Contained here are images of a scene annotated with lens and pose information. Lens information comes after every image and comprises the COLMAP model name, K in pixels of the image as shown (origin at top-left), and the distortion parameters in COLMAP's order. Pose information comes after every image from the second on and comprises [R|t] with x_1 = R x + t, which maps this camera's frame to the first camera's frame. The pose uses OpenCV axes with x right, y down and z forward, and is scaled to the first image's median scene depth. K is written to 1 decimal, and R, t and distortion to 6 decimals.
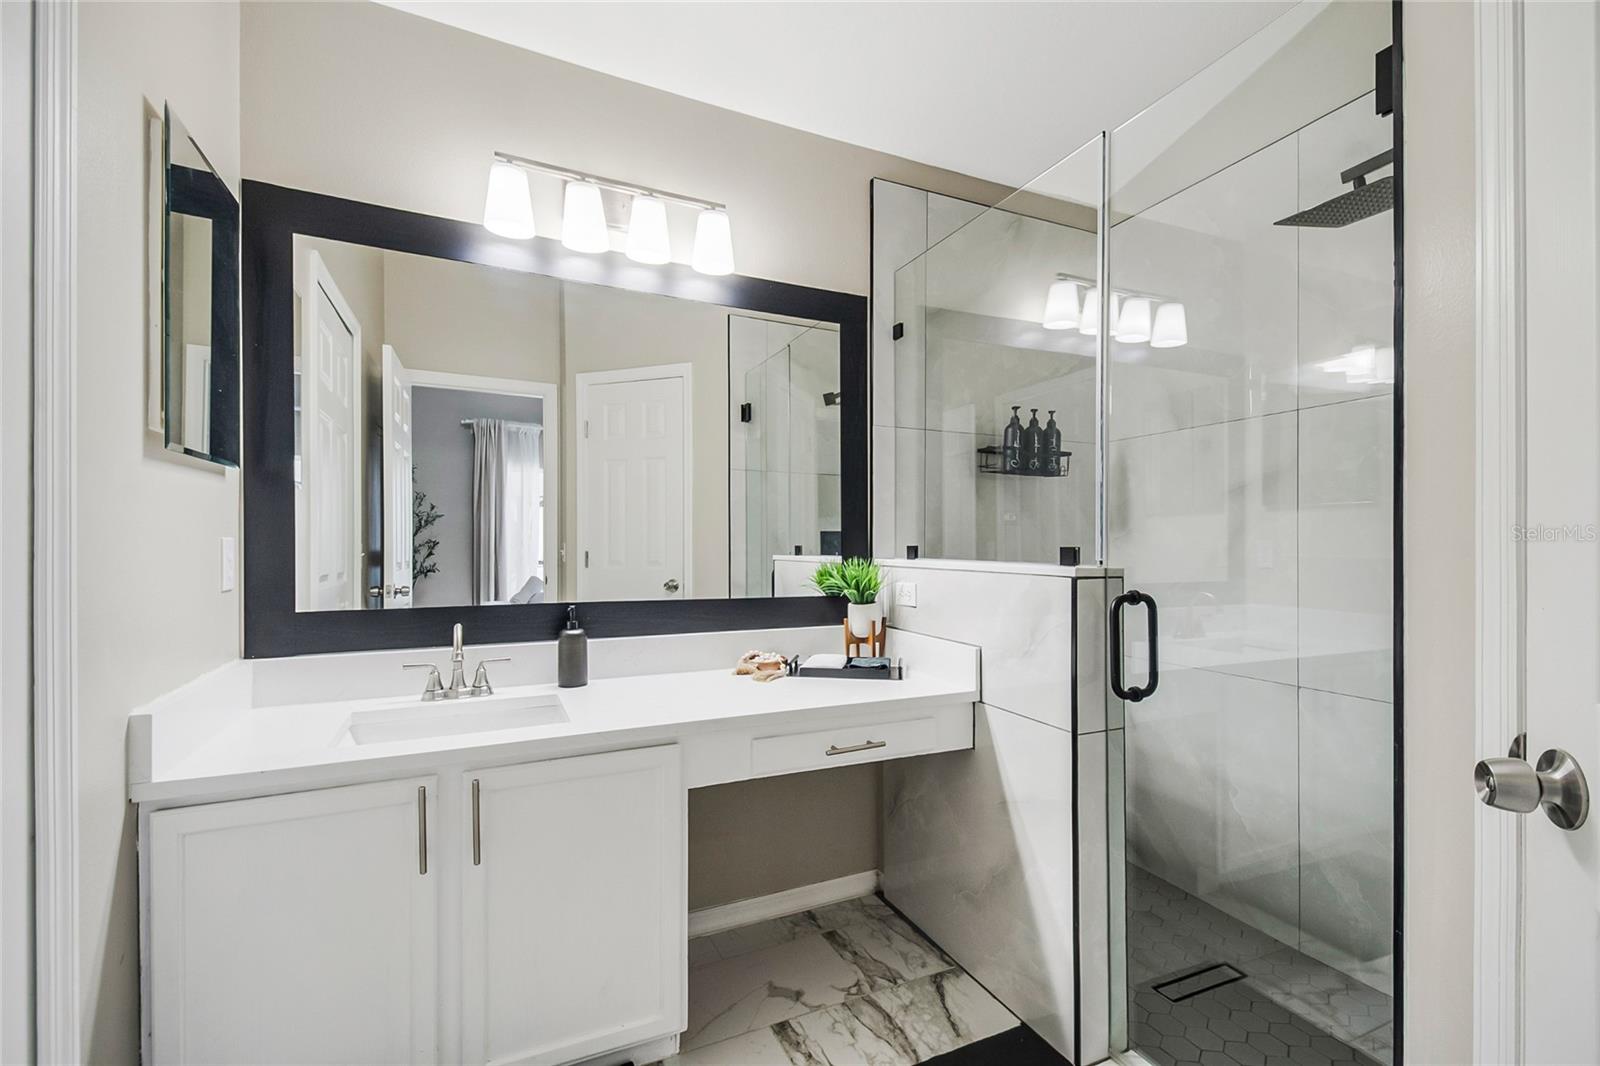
lens RADIAL K [[690.1, 0, 794.7], [0, 690.1, 548.0], [0, 0, 1]] dist [0.017598, -0.034880]
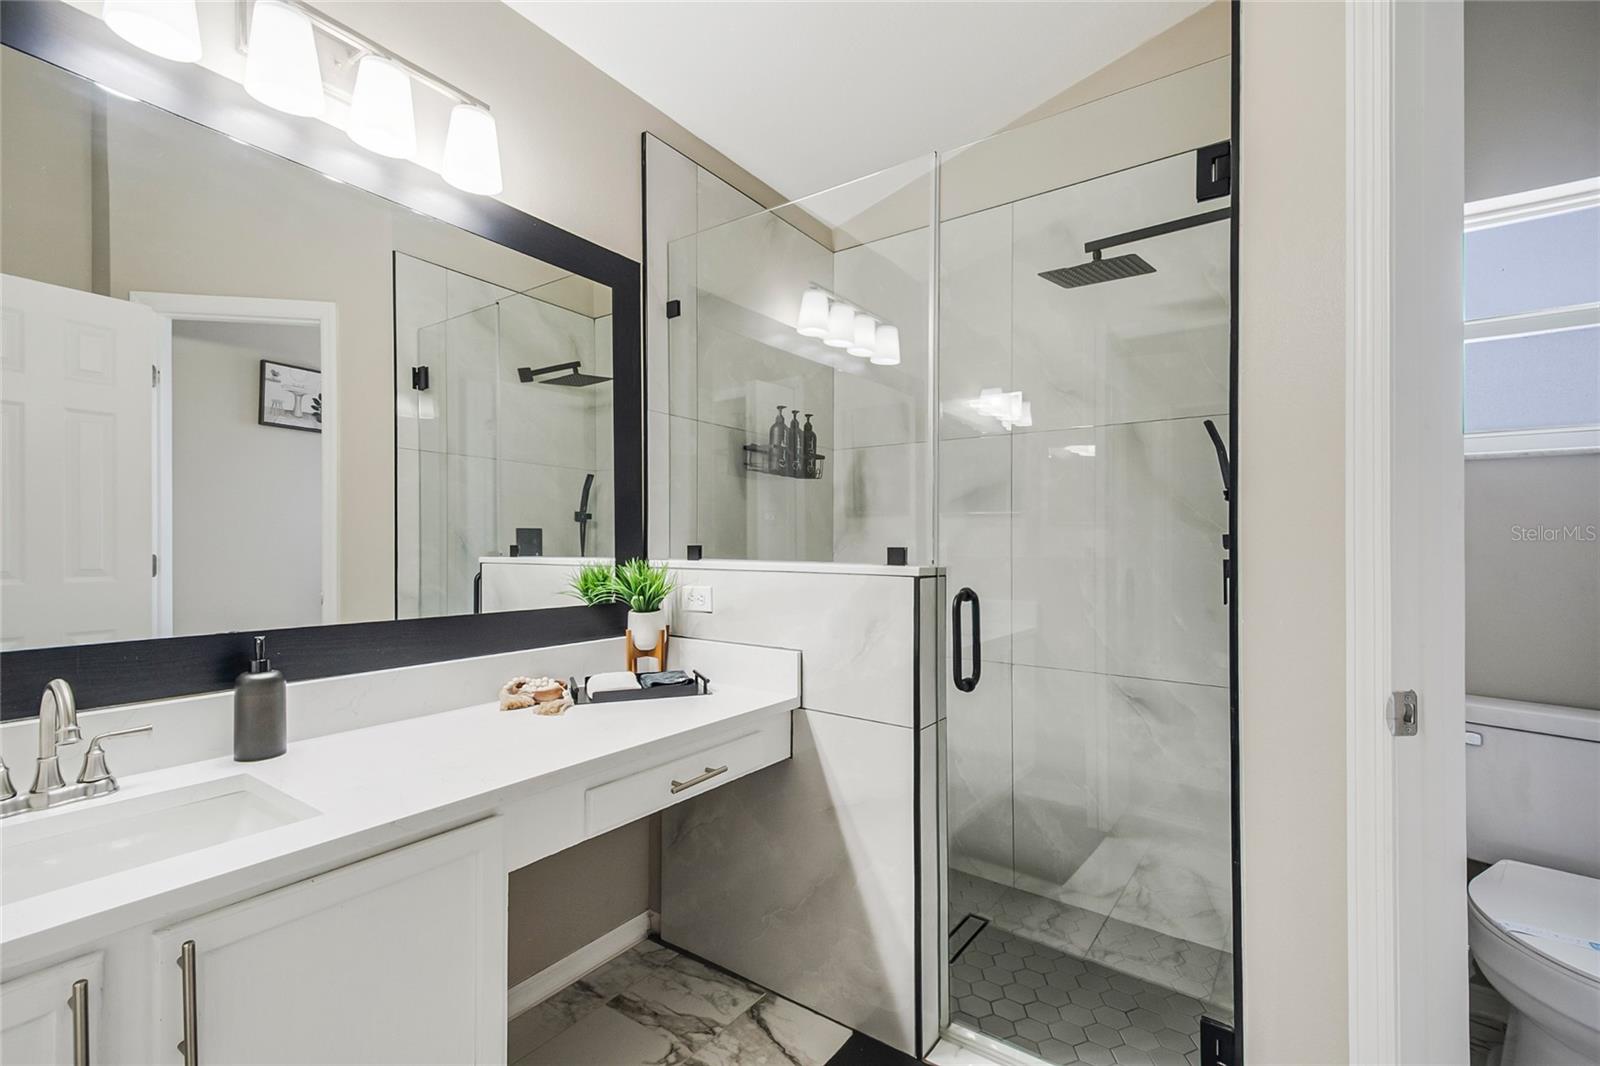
lens RADIAL K [[696.2, 0, 794.9], [0, 696.2, 547.6], [0, 0, 1]] dist [0.014625, -0.017101]
pose [[0.855473, 0.001722, 0.517845, -0.212376], [-0.001363, 0.999998, -0.001074, 0.000077], [-0.517846, 0.000212, 0.855474, 0.154385]]
